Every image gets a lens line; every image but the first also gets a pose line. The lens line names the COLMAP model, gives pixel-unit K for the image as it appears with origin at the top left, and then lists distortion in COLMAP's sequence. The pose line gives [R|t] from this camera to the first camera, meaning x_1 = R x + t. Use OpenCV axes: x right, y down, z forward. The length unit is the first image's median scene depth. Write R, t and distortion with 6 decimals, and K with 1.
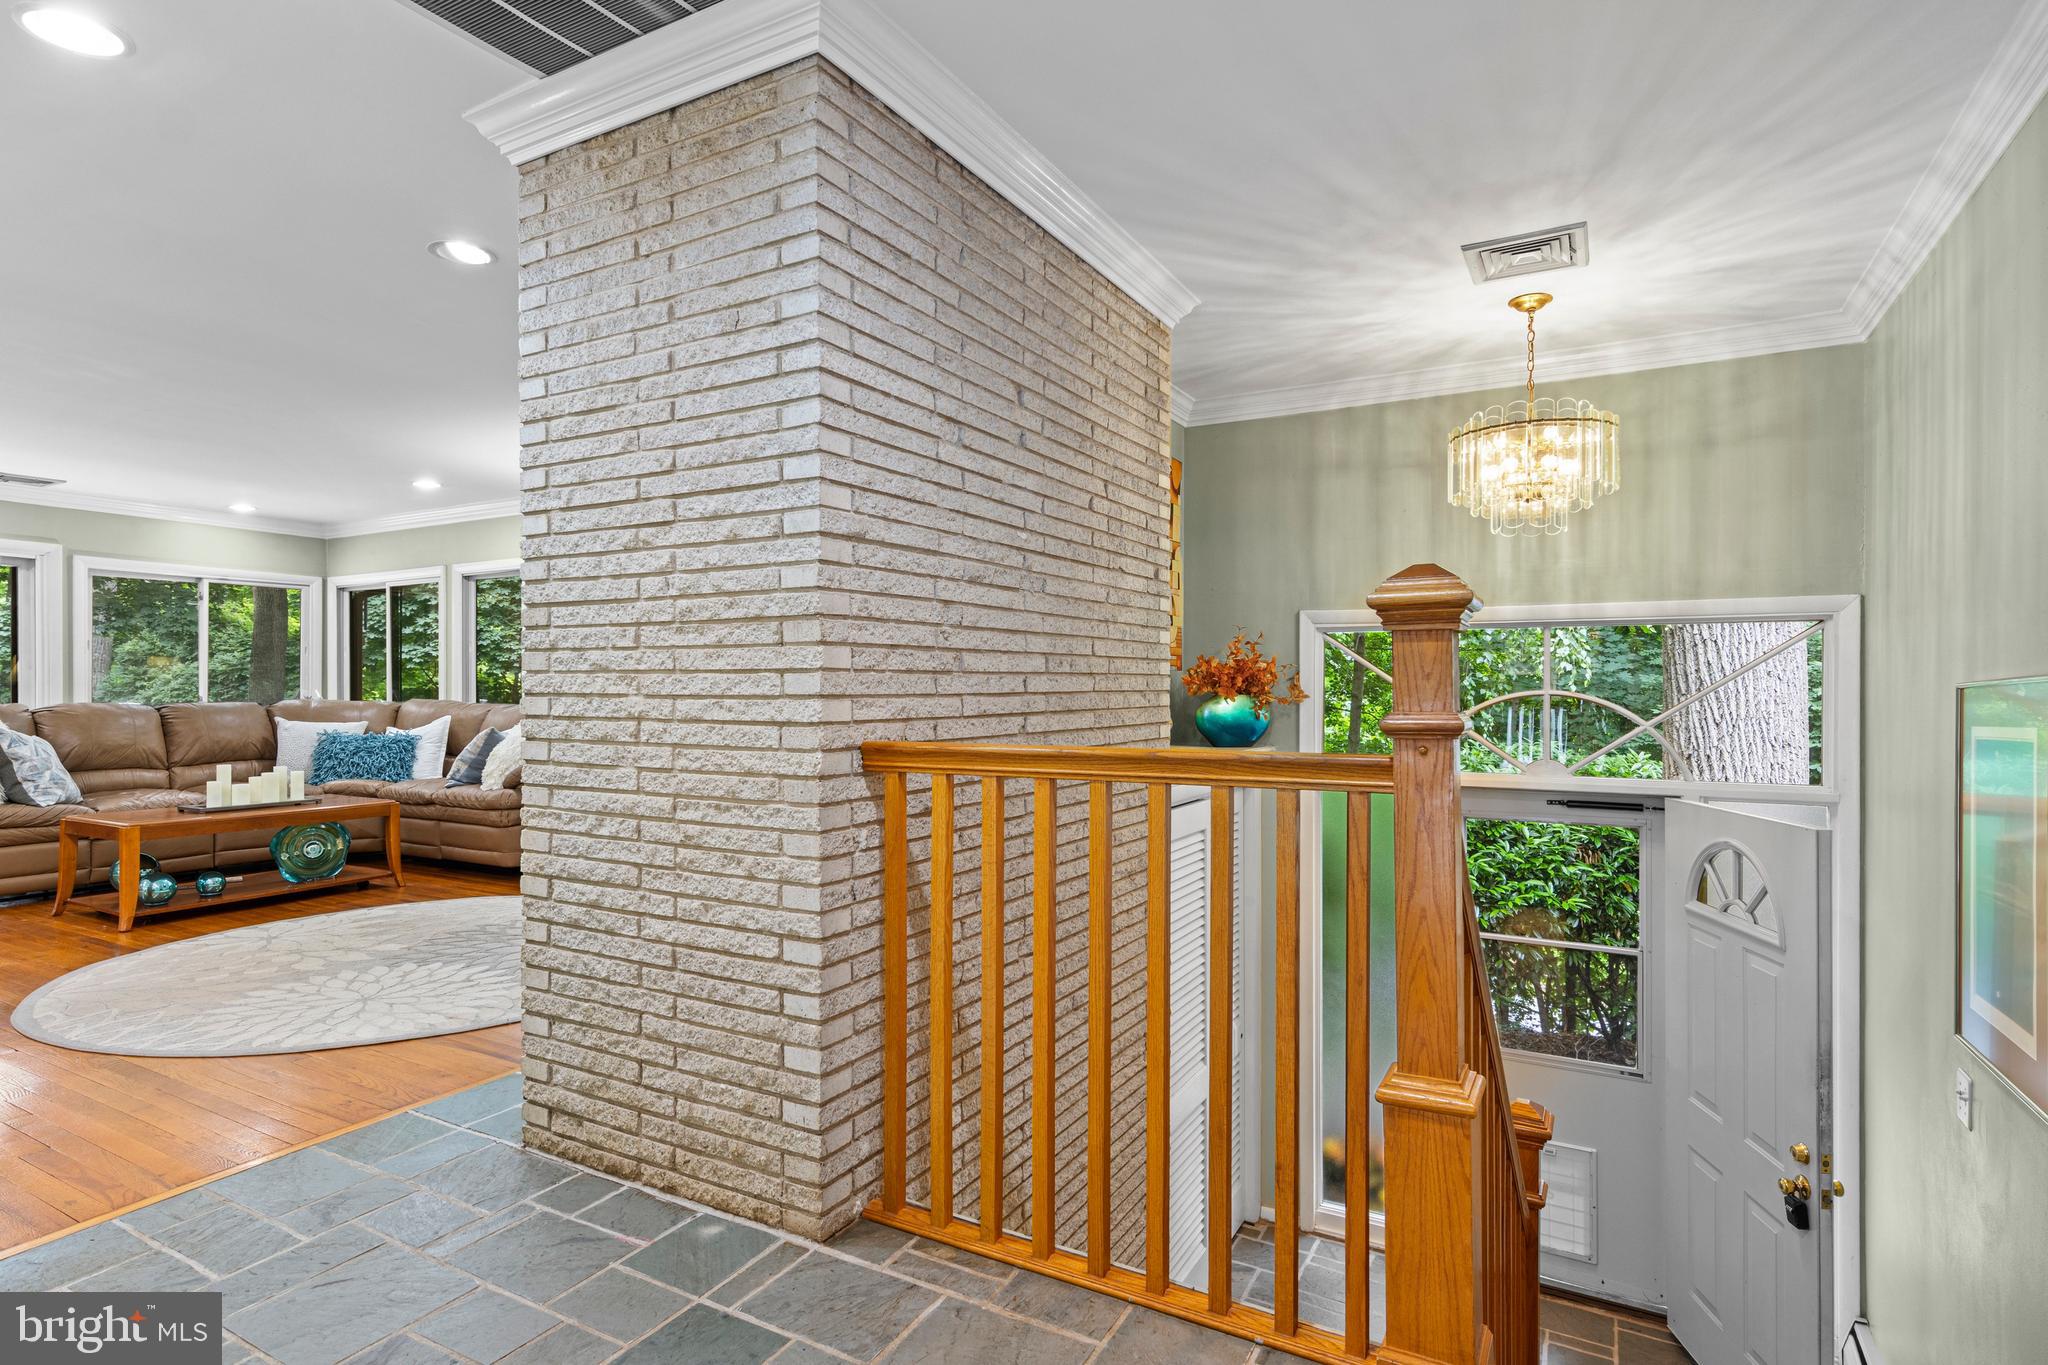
lens RADIAL K [[1045.3, 0, 1027.9], [0, 1045.3, 684.1], [0, 0, 1]] dist [0.006931, -0.001166]
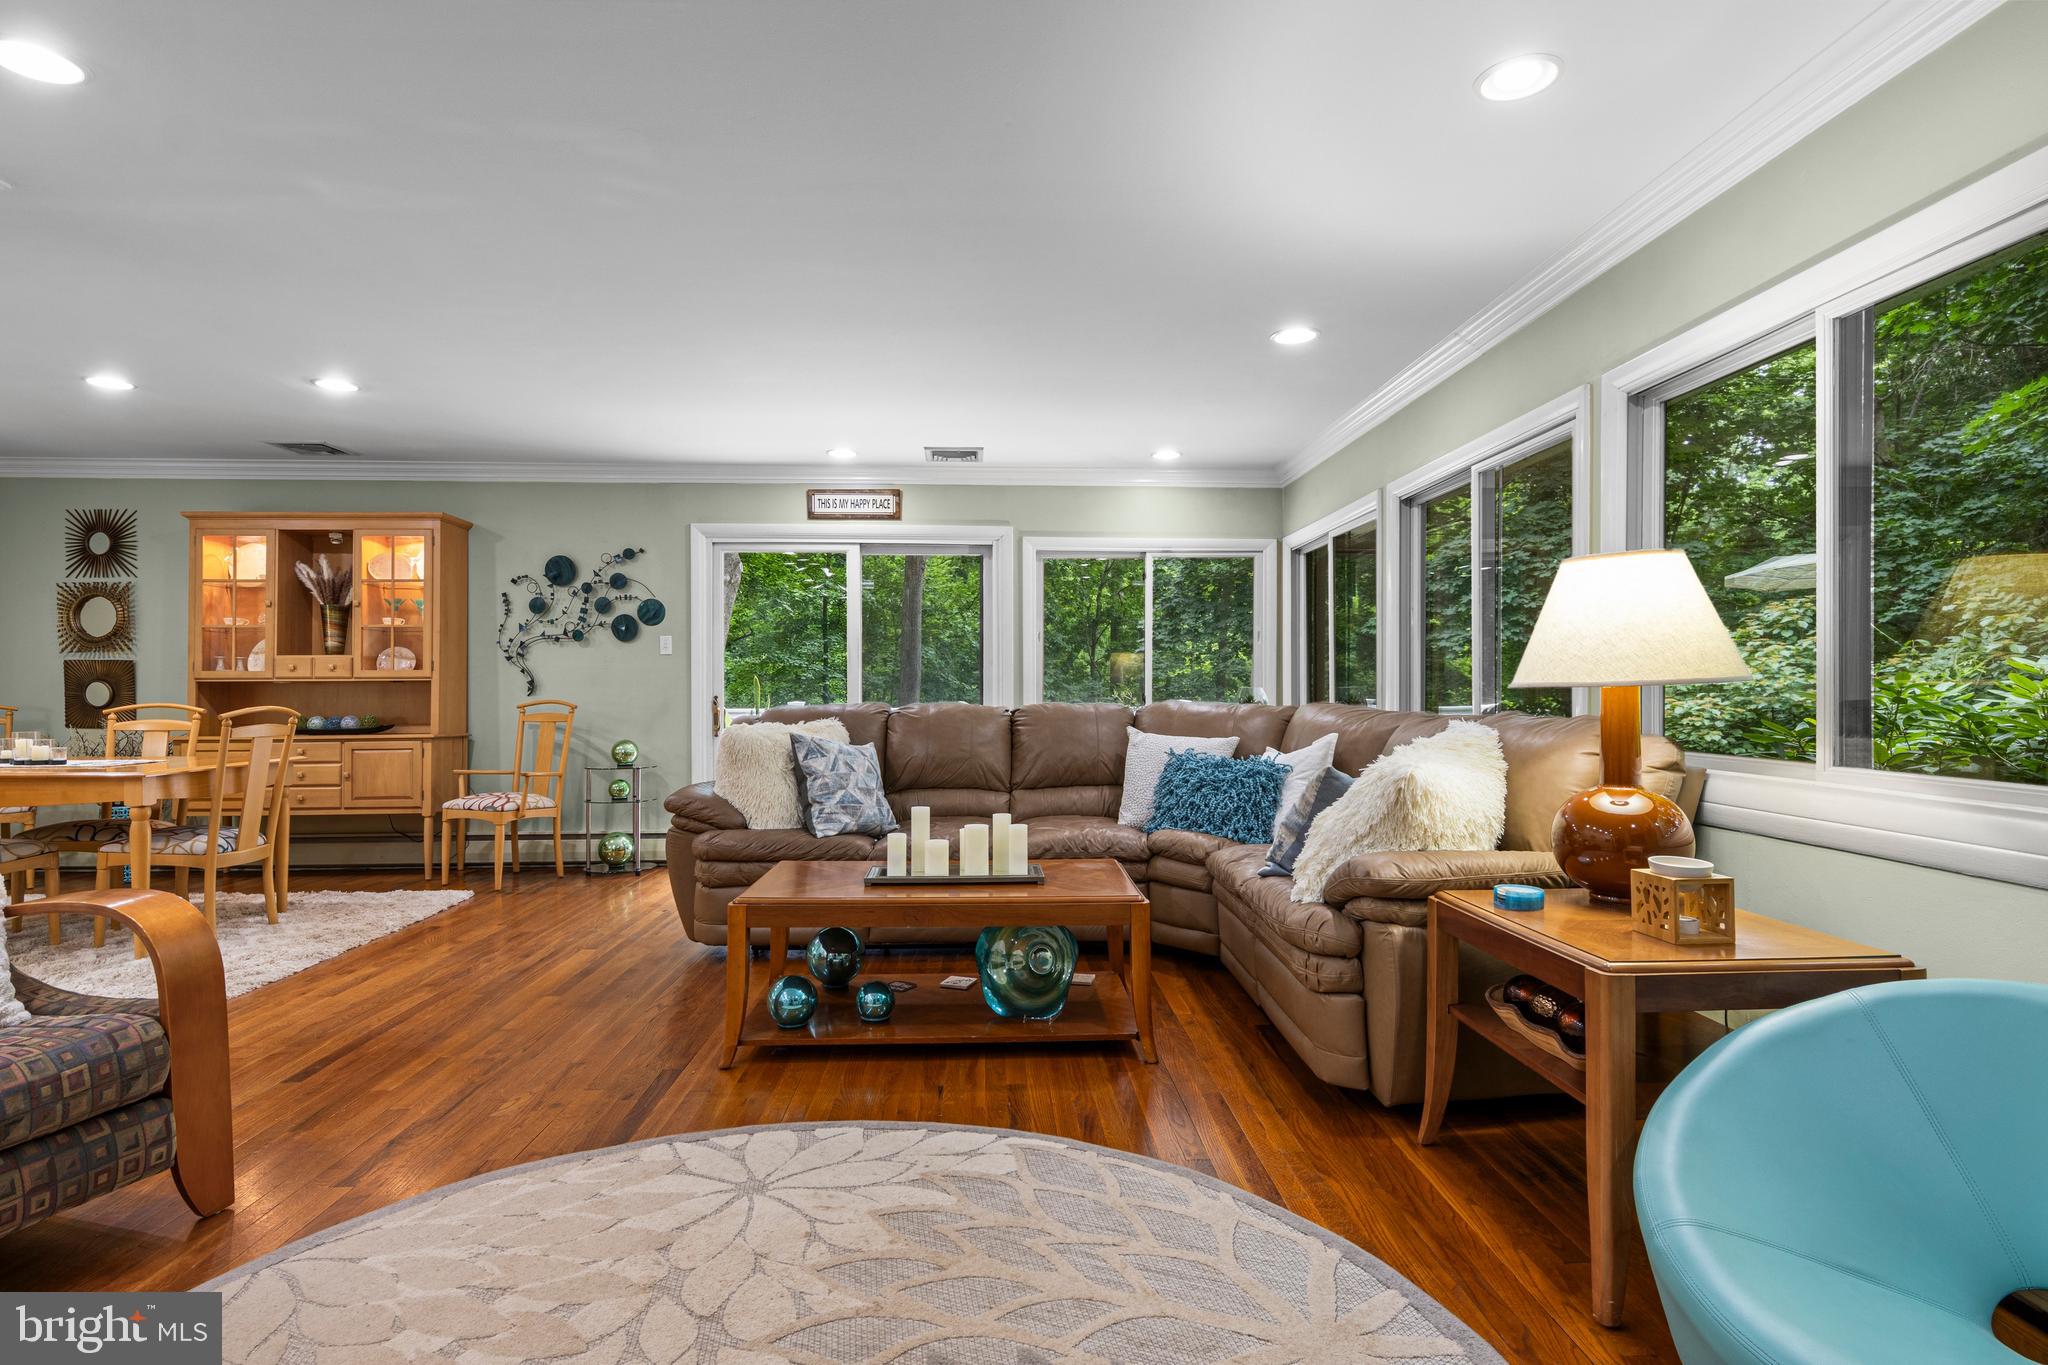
lens RADIAL K [[1045.3, 0, 1021.6], [0, 1045.3, 683.0], [0, 0, 1]] dist [0.006931, -0.001166]
pose [[0.510362, -0.003863, -0.859951, -0.147593], [0.005106, 0.999986, -0.001461, 0.002853], [0.859945, -0.003645, 0.510374, 0.560573]]
